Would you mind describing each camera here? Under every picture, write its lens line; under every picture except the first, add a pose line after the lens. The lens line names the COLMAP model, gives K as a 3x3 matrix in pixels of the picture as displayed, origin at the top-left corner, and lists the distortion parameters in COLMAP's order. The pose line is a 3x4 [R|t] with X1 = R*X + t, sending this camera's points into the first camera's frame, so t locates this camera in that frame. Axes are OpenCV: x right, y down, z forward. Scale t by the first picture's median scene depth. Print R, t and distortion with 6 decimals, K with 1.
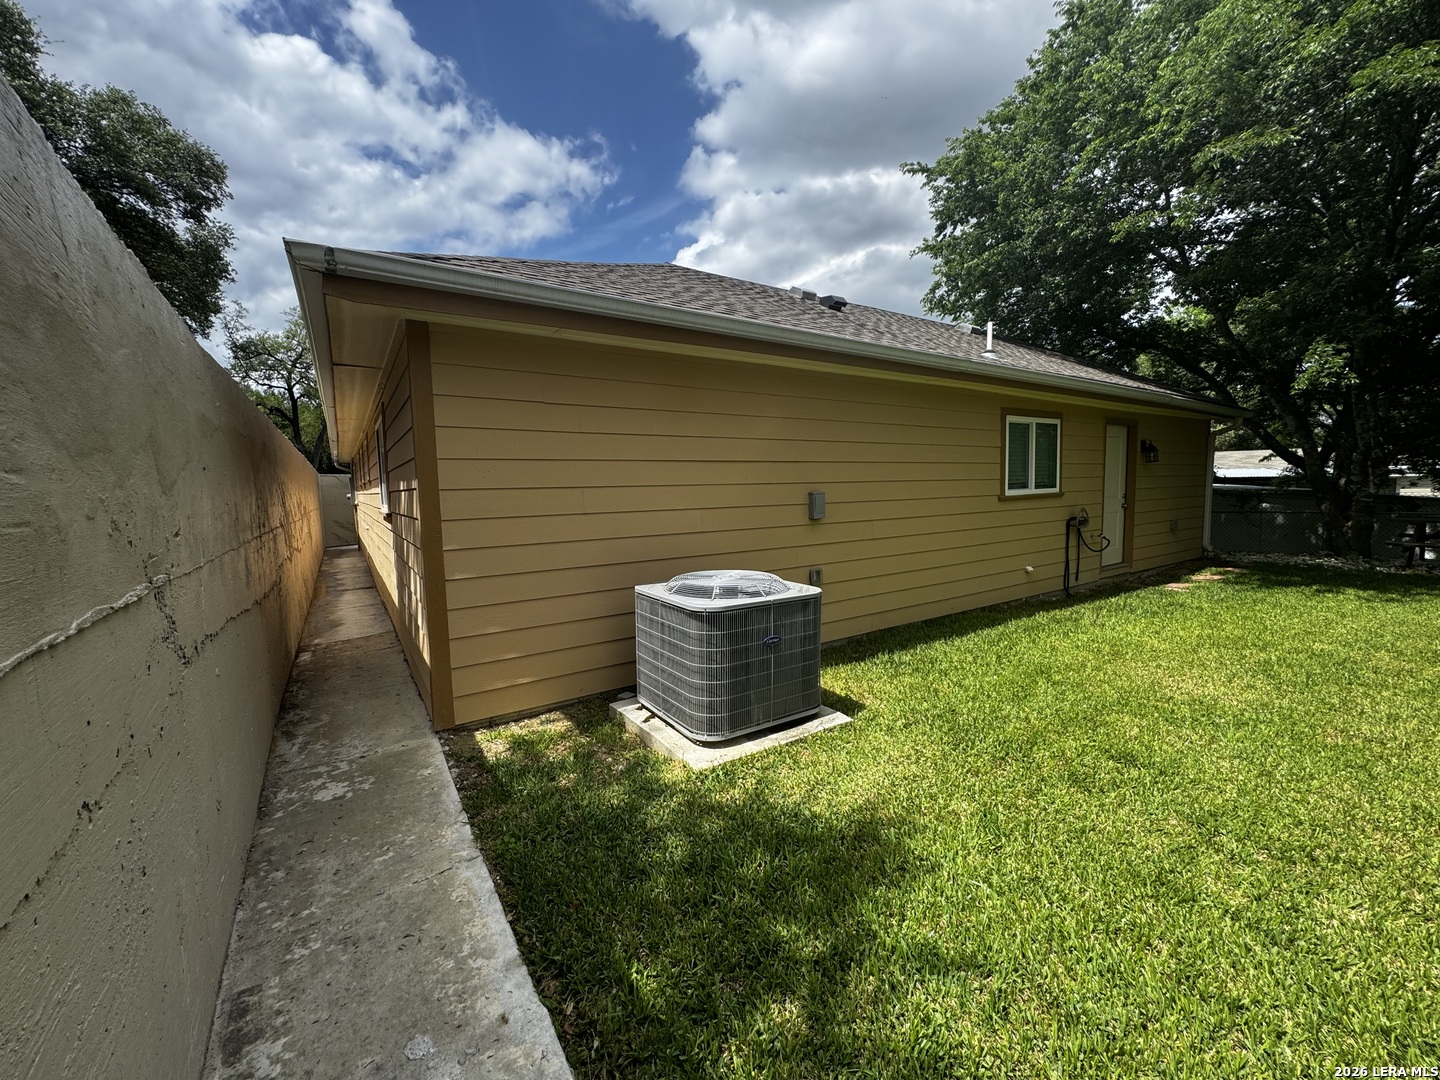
lens RADIAL K [[578.8, 0, 720.0], [0, 578.8, 540.0], [0, 0, 1]] dist [-0.000613, -0.000190]
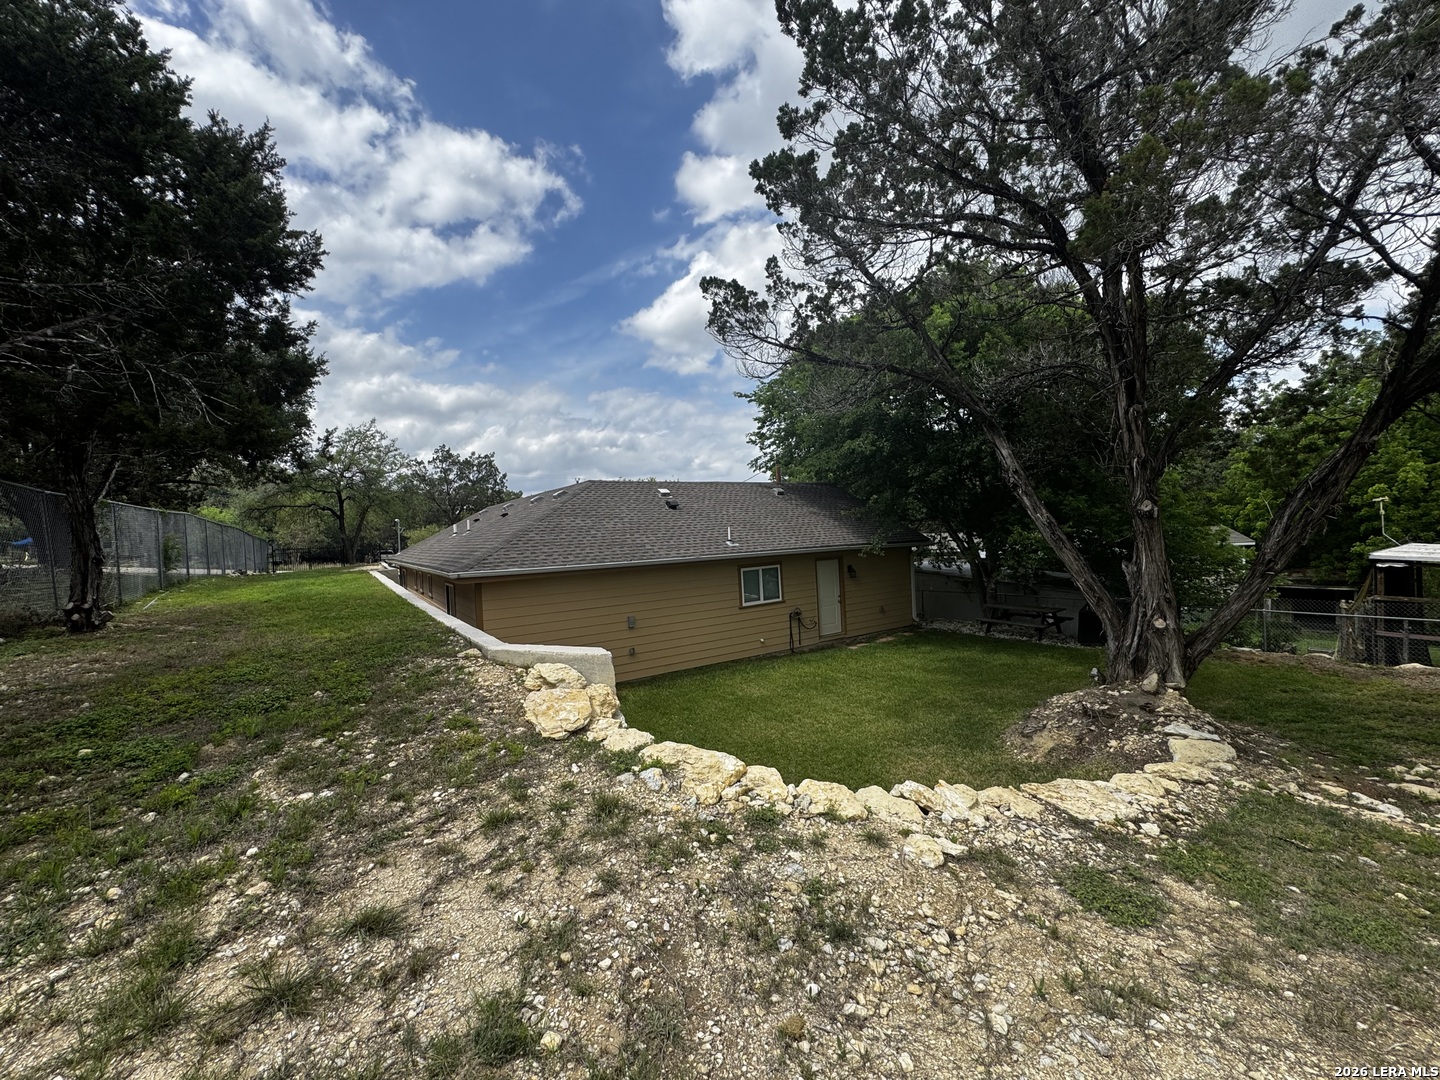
lens RADIAL K [[577.1, 0, 720.0], [0, 577.1, 540.0], [0, 0, 1]] dist [-0.003569, 0.000465]
pose [[0.999629, -0.027122, -0.002417, 0.754487], [0.026843, 0.996442, -0.079888, -0.269765], [0.004575, 0.079794, 0.996801, -1.969178]]
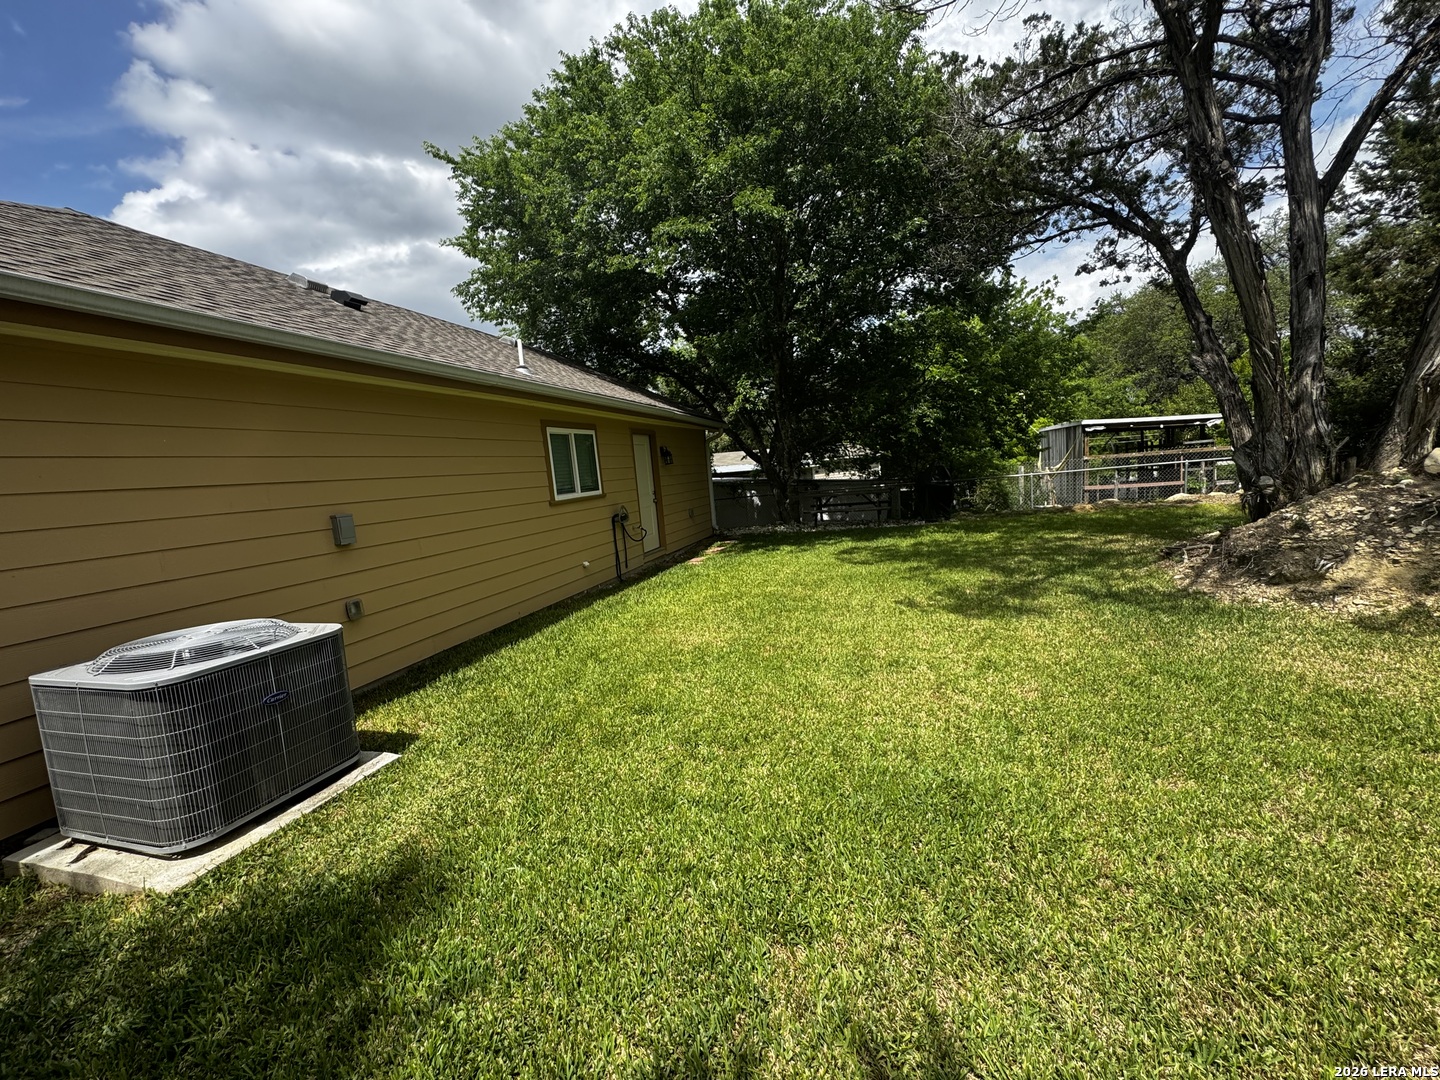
lens RADIAL K [[577.1, 0, 720.0], [0, 577.1, 540.0], [0, 0, 1]] dist [-0.003569, 0.000465]
pose [[0.770446, -0.119536, 0.626199, 0.078150], [0.127092, 0.991346, 0.032871, 0.000389], [-0.624709, 0.054260, 0.778970, -0.060146]]
